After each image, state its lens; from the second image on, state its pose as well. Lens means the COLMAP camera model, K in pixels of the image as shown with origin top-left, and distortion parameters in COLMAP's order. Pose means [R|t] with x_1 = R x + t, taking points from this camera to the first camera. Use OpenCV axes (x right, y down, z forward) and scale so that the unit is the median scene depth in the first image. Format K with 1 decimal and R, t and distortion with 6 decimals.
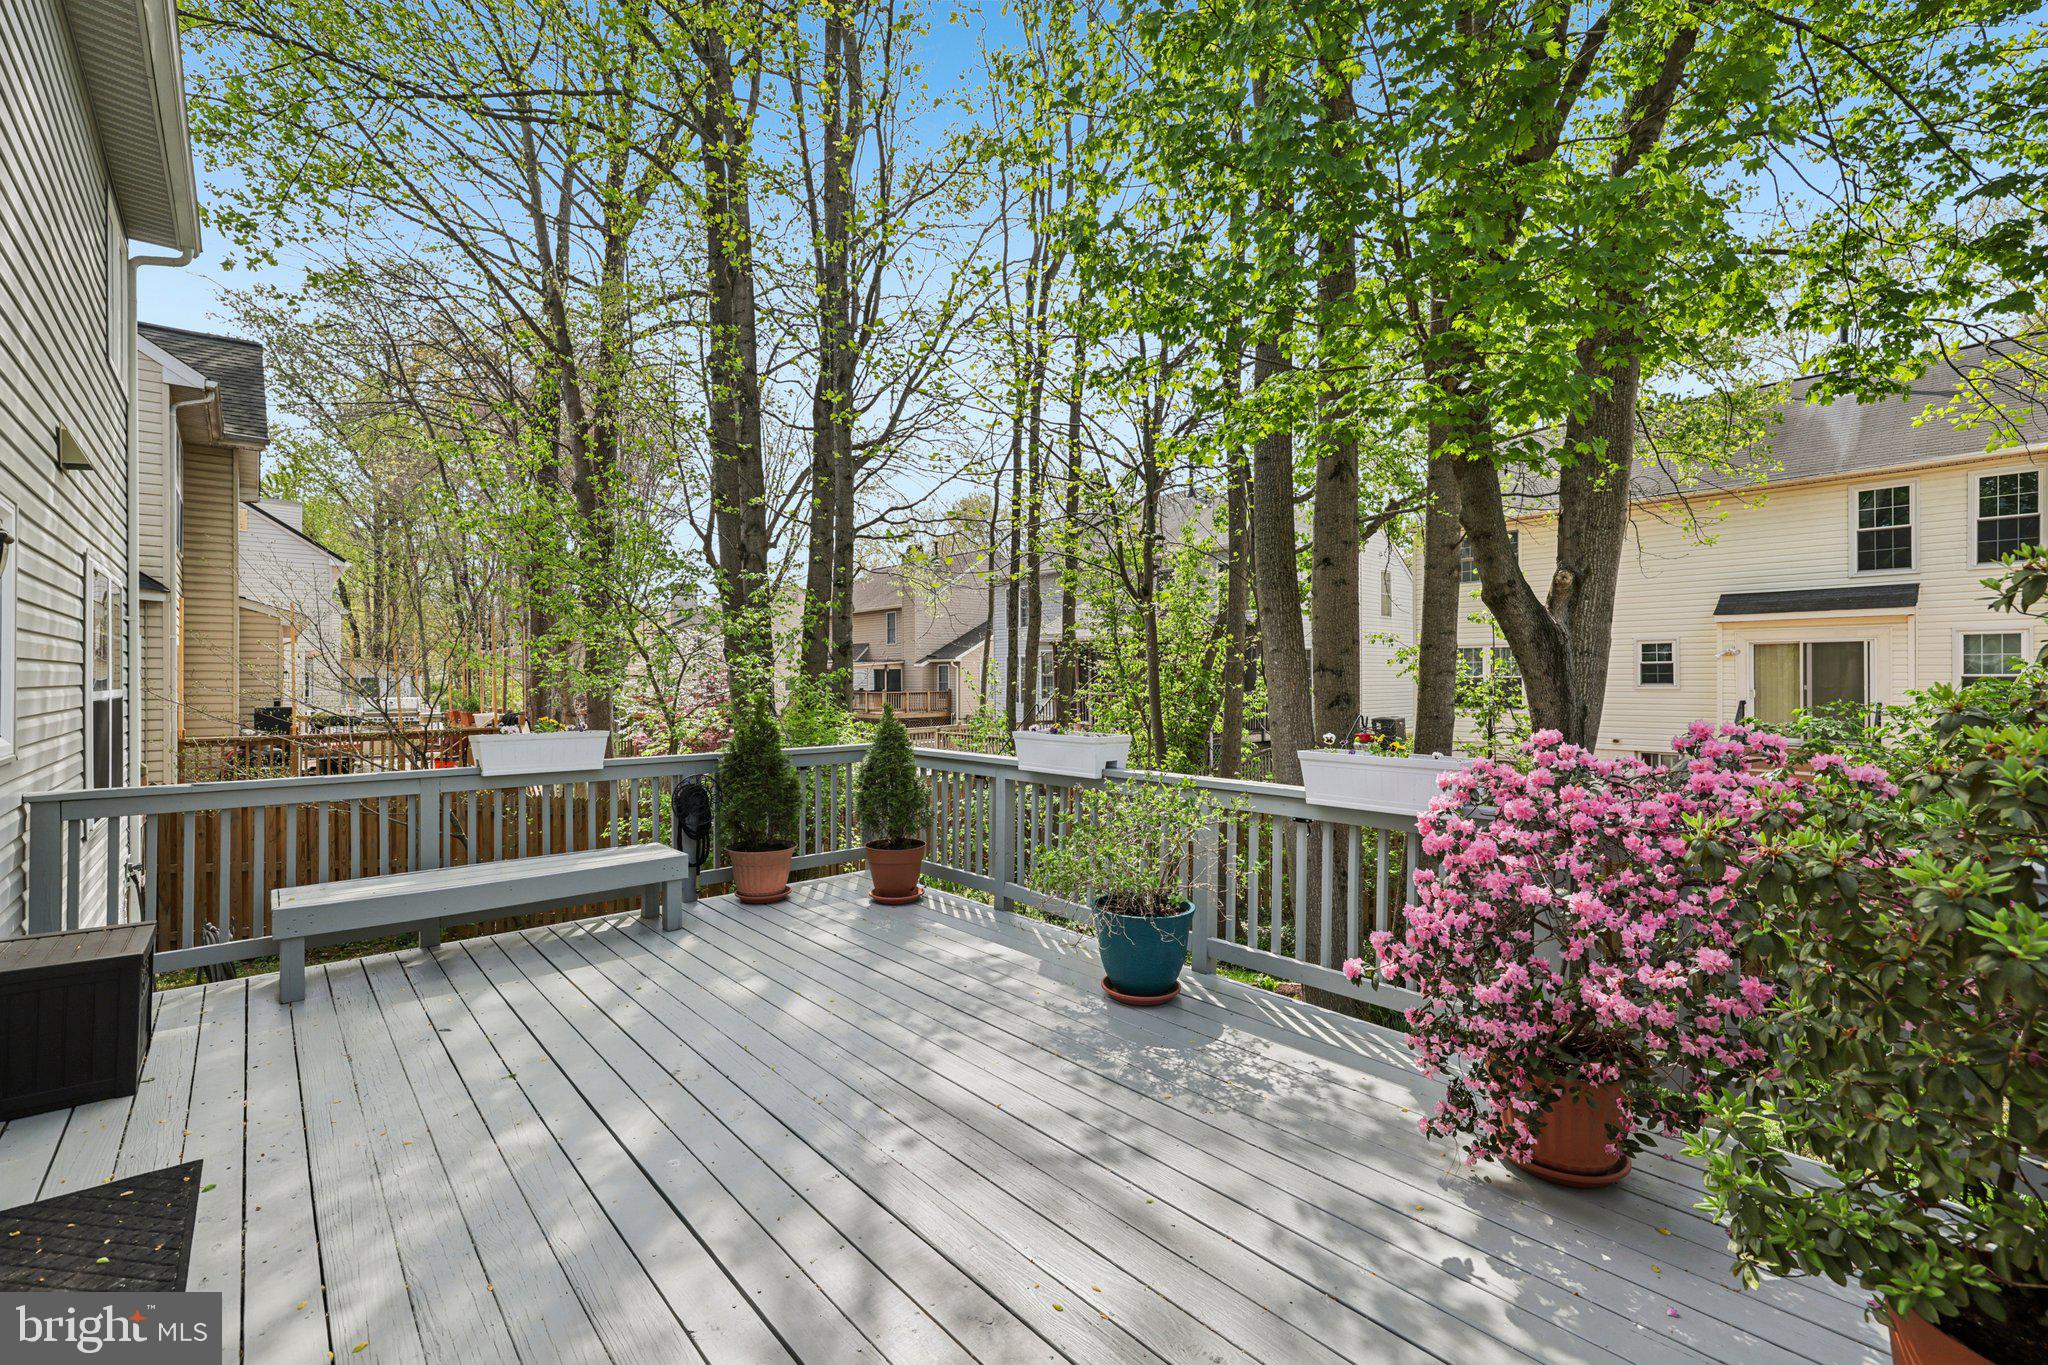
lens RADIAL K [[869.9, 0, 1021.1], [0, 869.9, 687.1], [0, 0, 1]] dist [0.000000, -0.000060]
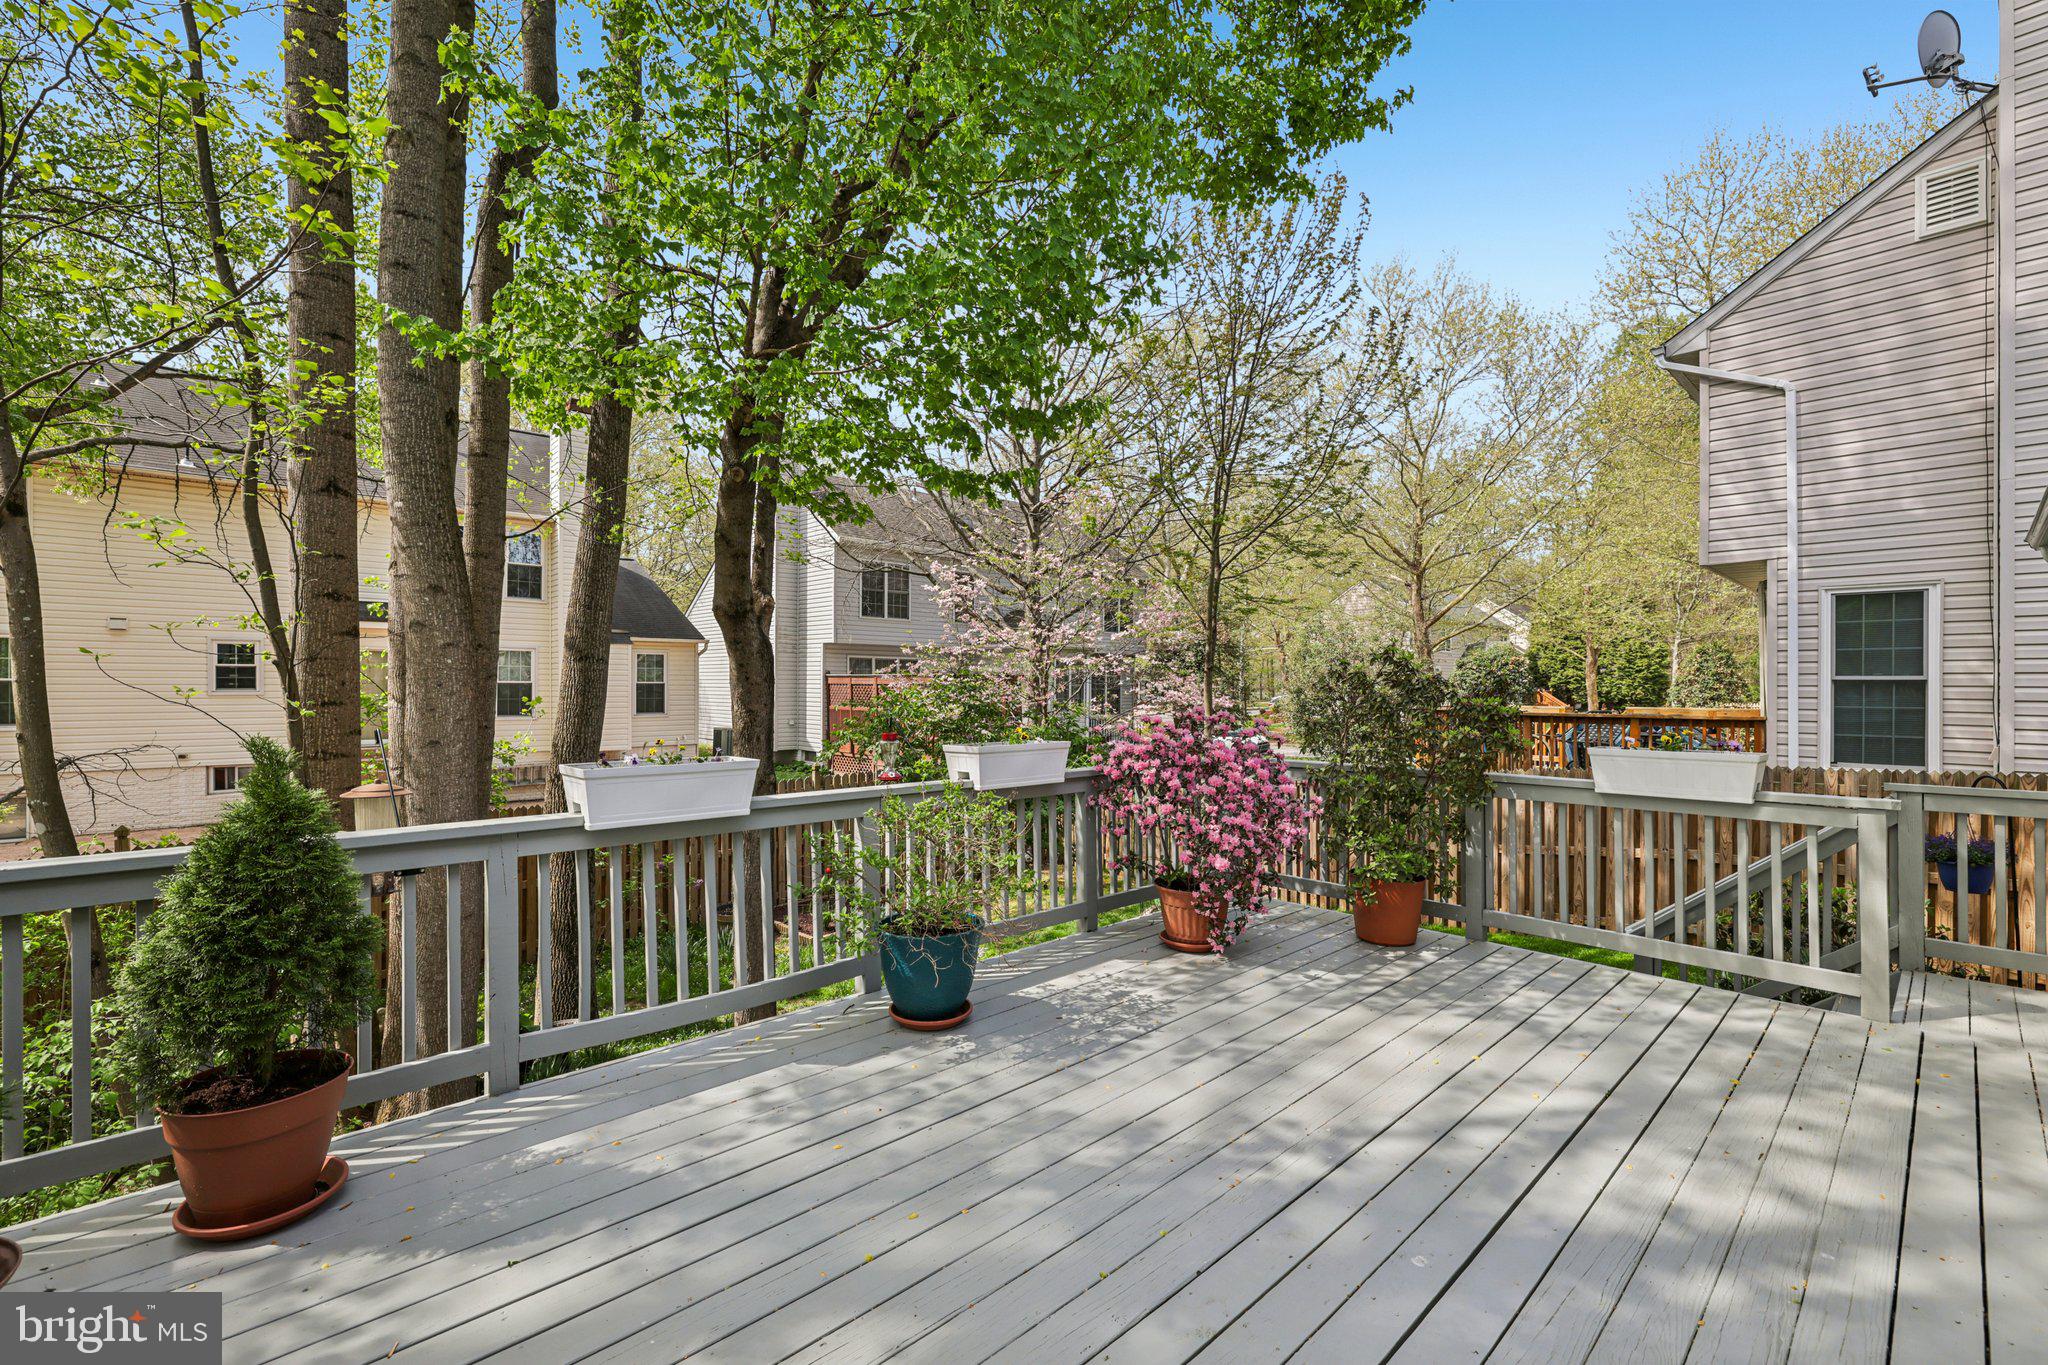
lens RADIAL K [[869.9, 0, 1021.1], [0, 869.9, 687.1], [0, 0, 1]] dist [0.000000, -0.000060]
pose [[-0.018043, -0.003076, 0.999832, -1.029277], [0.007732, 0.999965, 0.003216, -0.010672], [-0.999807, 0.007789, -0.018018, 1.168934]]
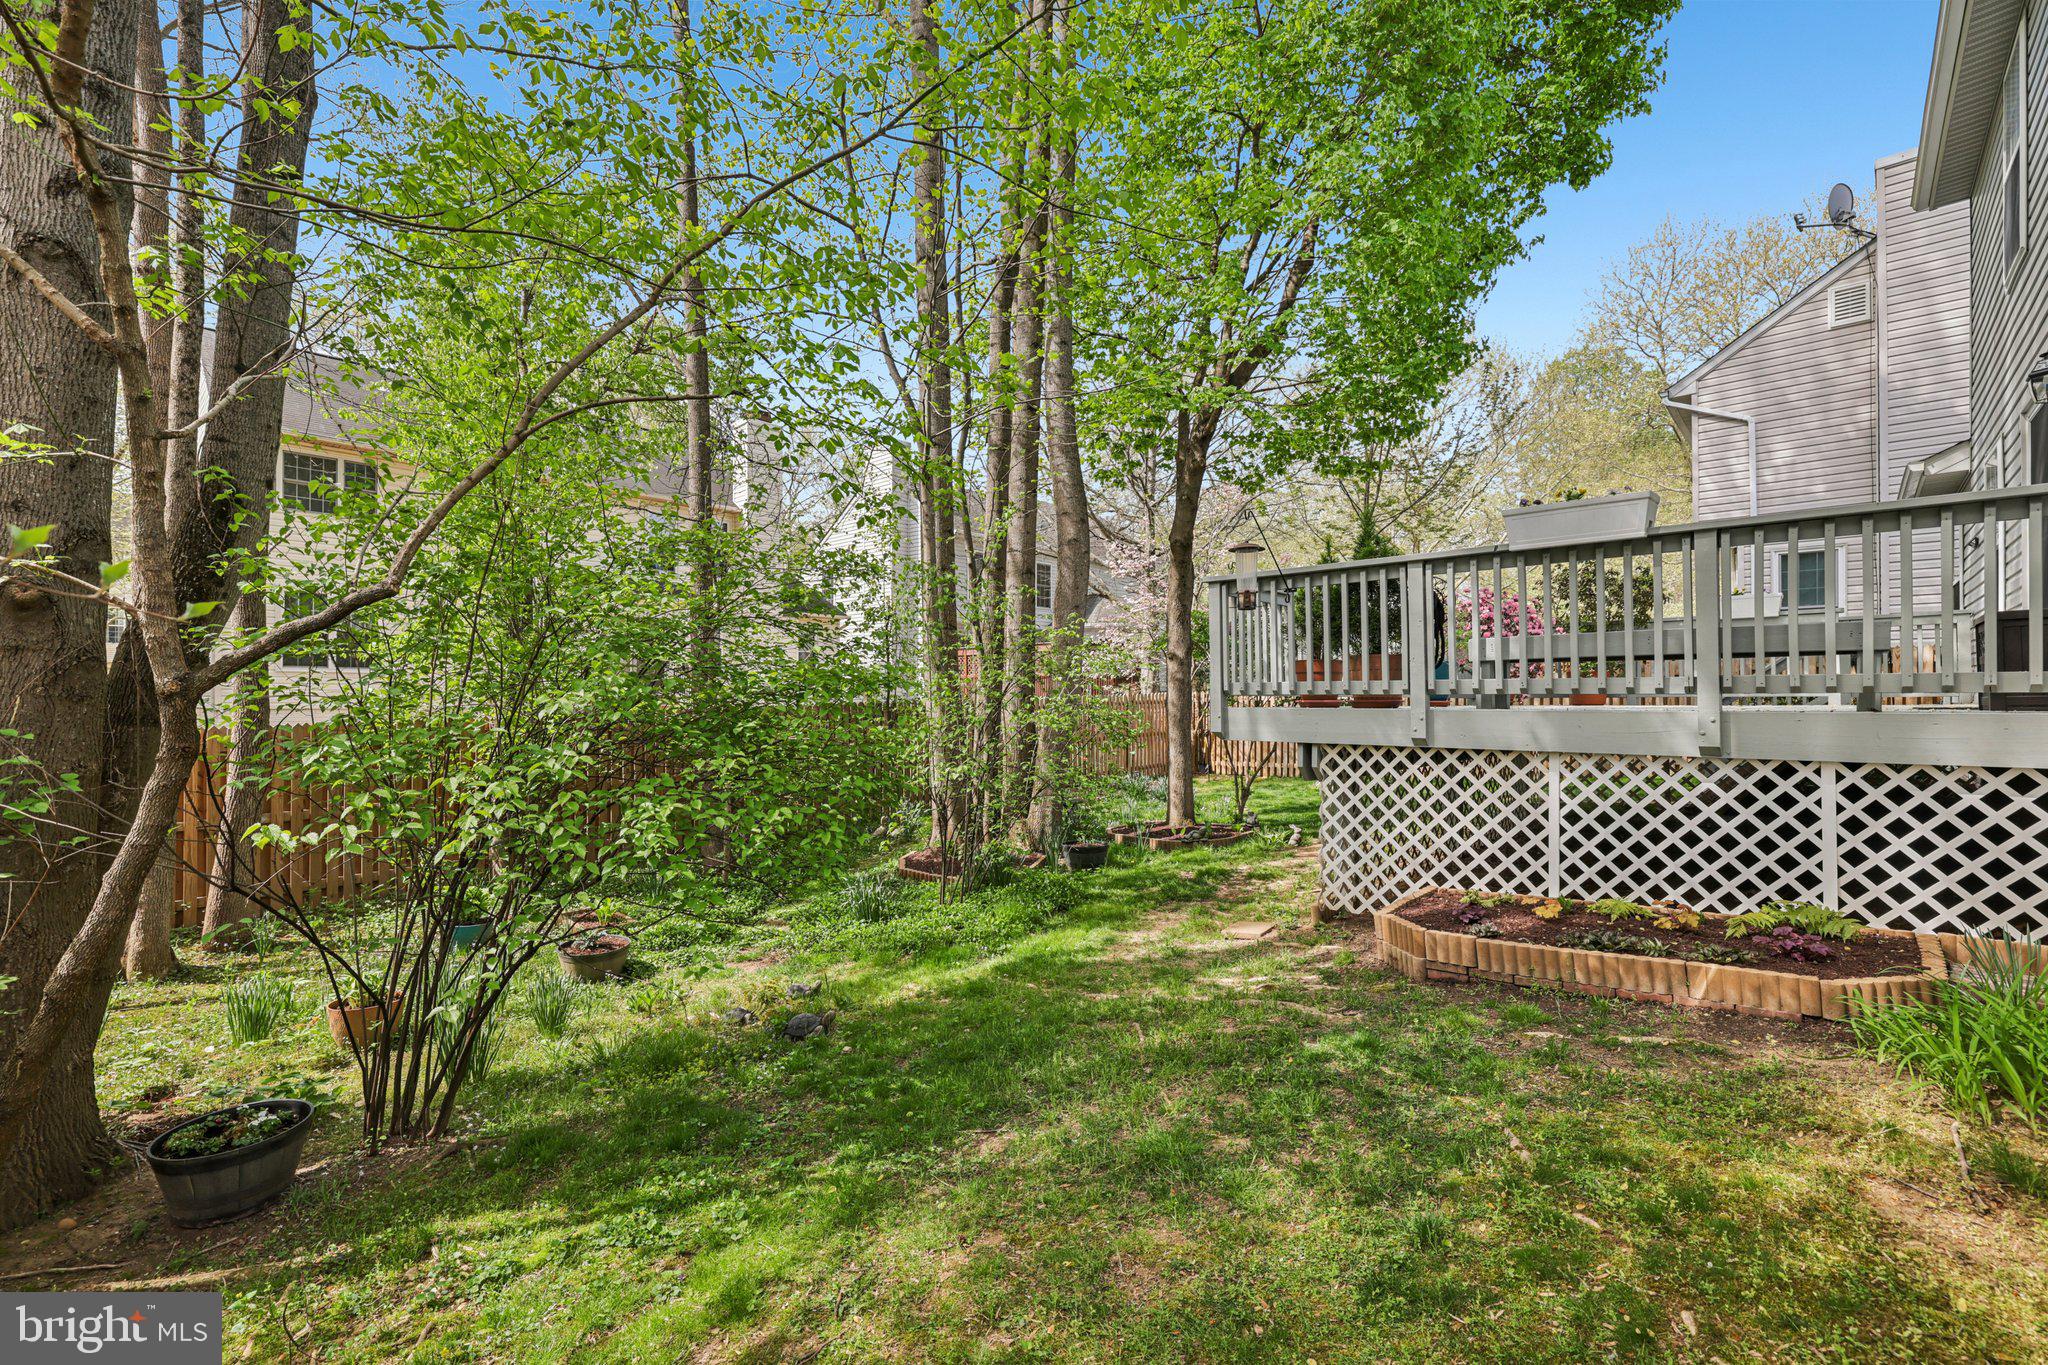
lens RADIAL K [[869.9, 0, 1021.1], [0, 869.9, 687.1], [0, 0, 1]] dist [0.000000, -0.000060]
pose [[-0.082997, 0.005865, 0.996533, -2.338532], [0.011483, 0.999922, -0.004929, 0.377493], [-0.996484, 0.011034, -0.083058, 2.713221]]
